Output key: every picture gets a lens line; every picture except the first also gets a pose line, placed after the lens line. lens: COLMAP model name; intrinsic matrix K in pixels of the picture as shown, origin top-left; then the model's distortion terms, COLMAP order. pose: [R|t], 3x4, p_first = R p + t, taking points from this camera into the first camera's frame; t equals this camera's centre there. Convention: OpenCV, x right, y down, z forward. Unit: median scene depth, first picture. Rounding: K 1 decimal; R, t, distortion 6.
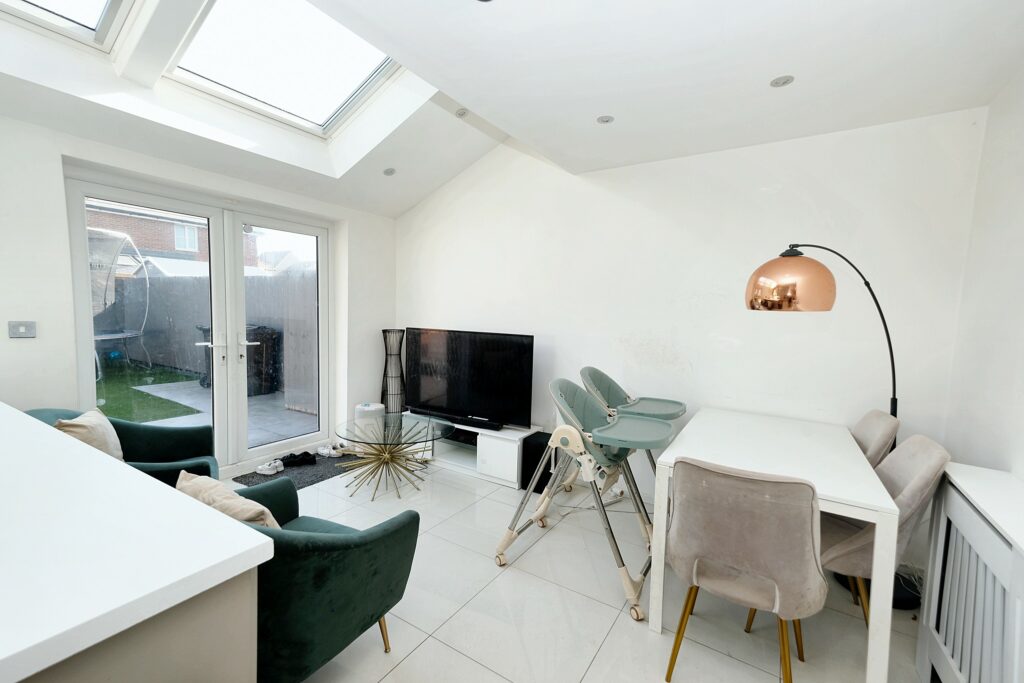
lens RADIAL K [[438.6, 0, 509.5], [0, 438.6, 344.6], [0, 0, 1]] dist [0.025195, 0.000240]
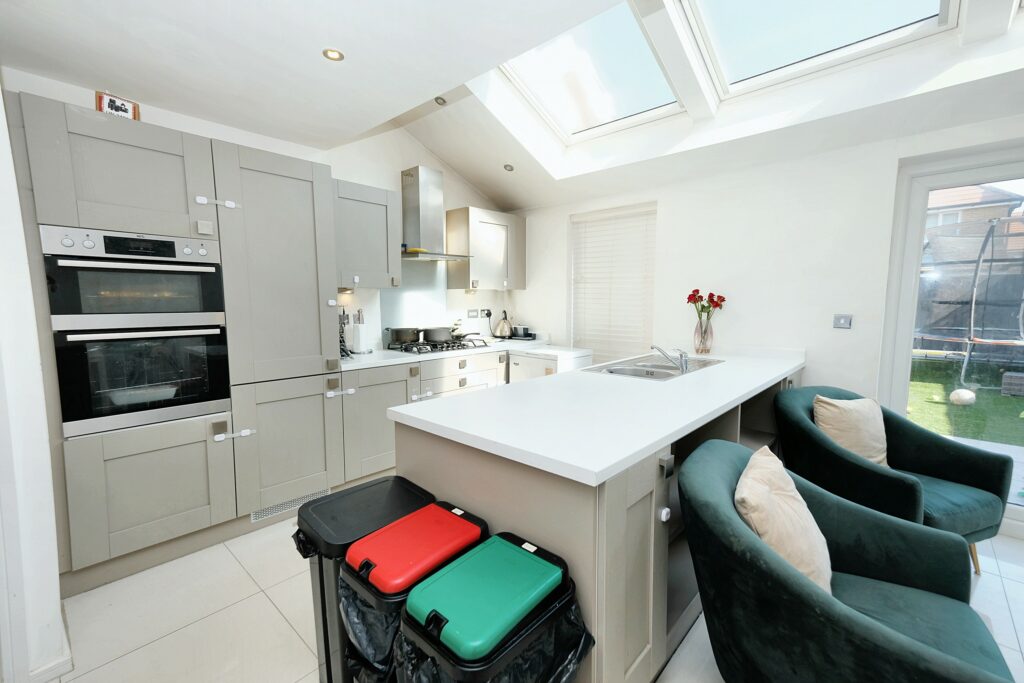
lens RADIAL K [[438.6, 0, 509.5], [0, 438.6, 344.6], [0, 0, 1]] dist [0.025195, 0.000240]
pose [[-0.183459, 0.073287, -0.980292, 0.095653], [-0.086995, 0.992094, 0.090450, -0.000658], [0.979170, 0.101874, -0.175633, 0.129131]]
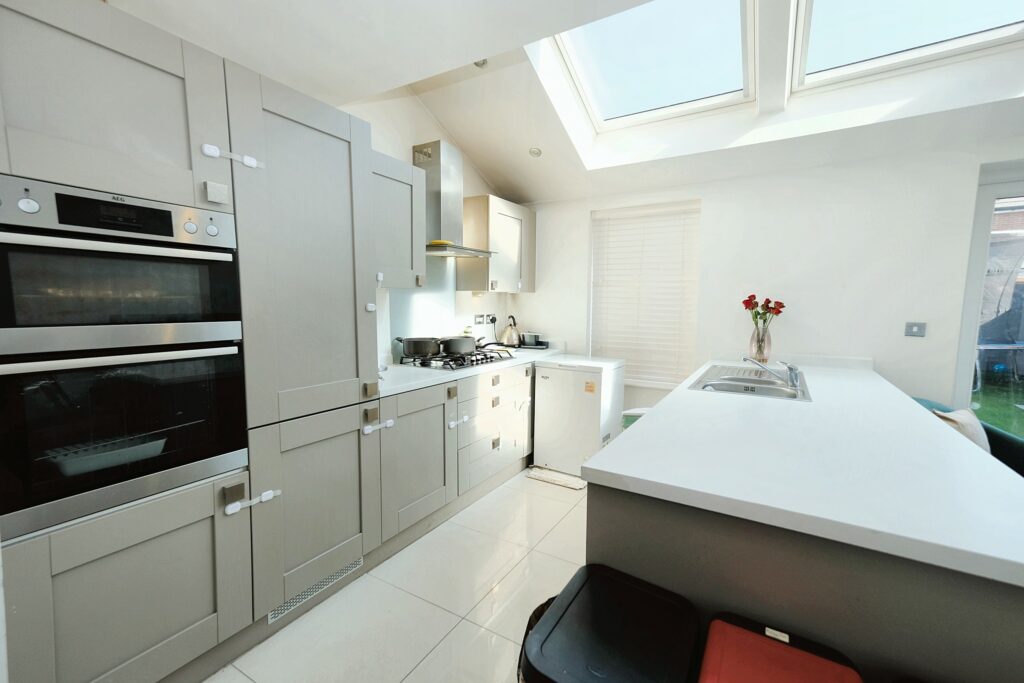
lens RADIAL K [[438.6, 0, 509.5], [0, 438.6, 344.6], [0, 0, 1]] dist [0.025195, 0.000240]
pose [[0.015128, 0.067698, -0.997591, 0.025613], [-0.091068, 0.993652, 0.066050, 0.009625], [0.995730, 0.089850, 0.021198, -0.026404]]
